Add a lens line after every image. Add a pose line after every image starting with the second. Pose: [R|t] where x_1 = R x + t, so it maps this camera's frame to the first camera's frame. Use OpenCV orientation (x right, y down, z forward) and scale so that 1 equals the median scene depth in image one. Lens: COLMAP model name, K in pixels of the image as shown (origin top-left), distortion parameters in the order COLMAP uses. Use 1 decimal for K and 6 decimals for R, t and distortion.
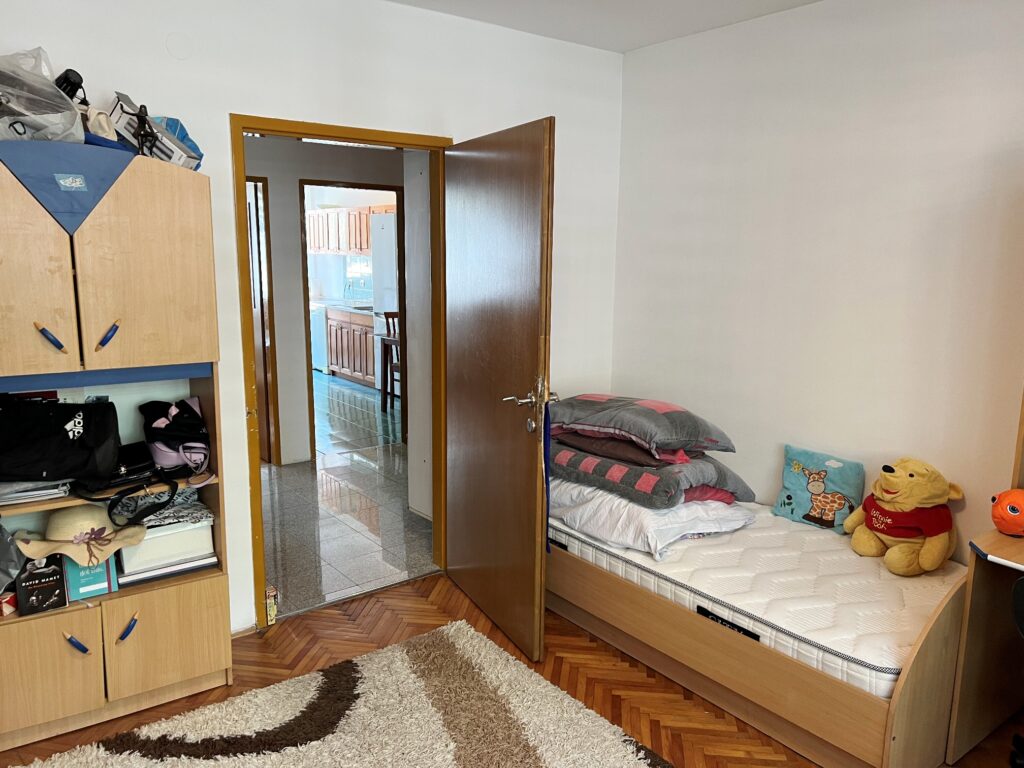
lens RADIAL K [[772.2, 0, 508.0], [0, 772.2, 391.8], [0, 0, 1]] dist [0.069135, -0.078164]
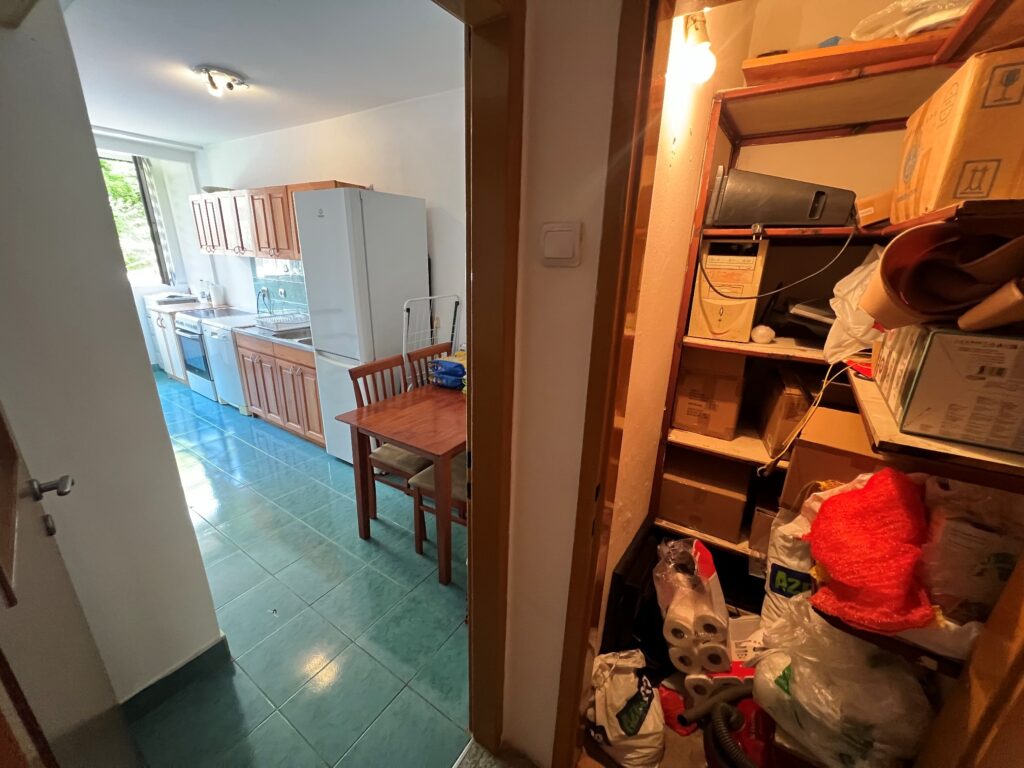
lens RADIAL K [[409.1, 0, 511.3], [0, 409.1, 386.7], [0, 0, 1]] dist [-0.001399, 0.000393]
pose [[0.942693, -0.087485, 0.321989, -0.321146], [0.041815, 0.988382, 0.146123, -0.284308], [-0.331032, -0.124285, 0.935399, 1.514219]]
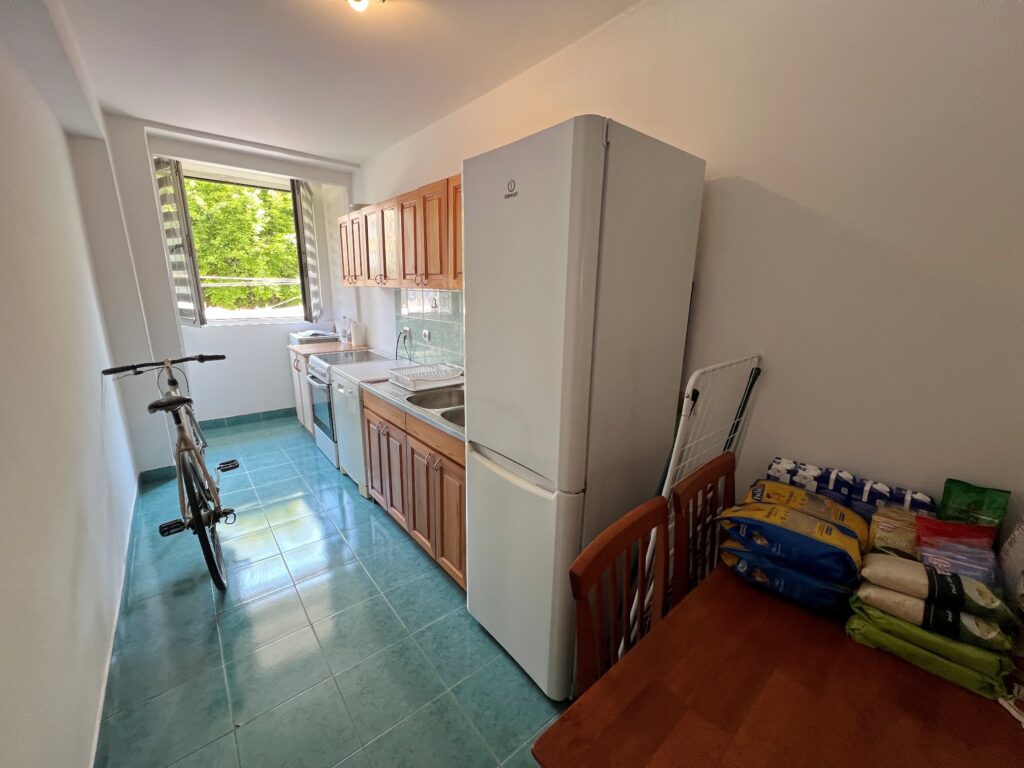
lens RADIAL K [[409.1, 0, 511.3], [0, 409.1, 386.7], [0, 0, 1]] dist [-0.001399, 0.000393]
pose [[0.999099, 0.000619, 0.042442, -0.396340], [-0.002713, 0.998780, 0.049298, -0.341463], [-0.042360, -0.049368, 0.997882, 1.985671]]
